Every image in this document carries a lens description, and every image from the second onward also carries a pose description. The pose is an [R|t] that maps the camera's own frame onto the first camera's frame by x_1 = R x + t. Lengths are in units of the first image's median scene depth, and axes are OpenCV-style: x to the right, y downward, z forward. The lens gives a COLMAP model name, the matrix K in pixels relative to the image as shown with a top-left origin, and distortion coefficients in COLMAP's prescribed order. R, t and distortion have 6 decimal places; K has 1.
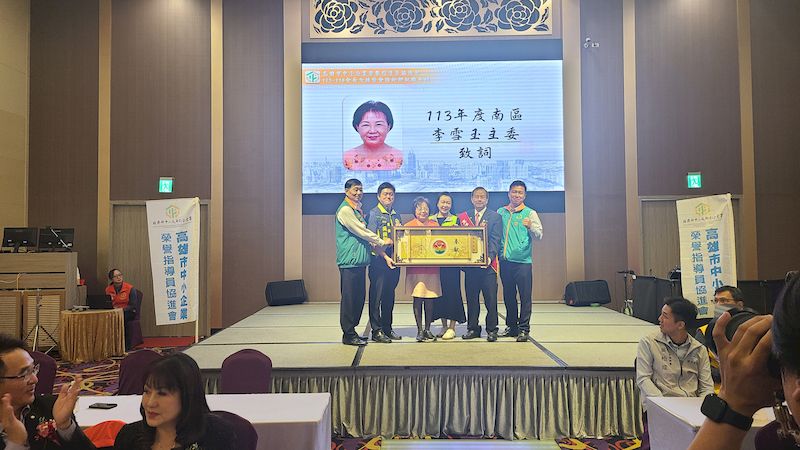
lens RADIAL K [[580.1, 0, 400.0], [0, 580.1, 225.0], [0, 0, 1]] dist [0.027052, 0.001812]
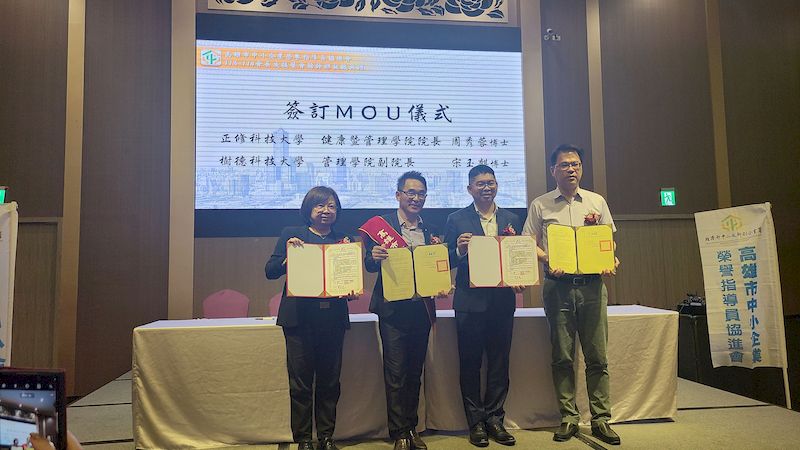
lens RADIAL K [[580.1, 0, 400.0], [0, 580.1, 225.0], [0, 0, 1]] dist [0.027052, 0.001812]
pose [[0.987357, 0.001609, 0.158506, -0.025634], [0.007652, 0.998299, -0.057799, 0.011735], [-0.158329, 0.058281, 0.985665, 0.214745]]
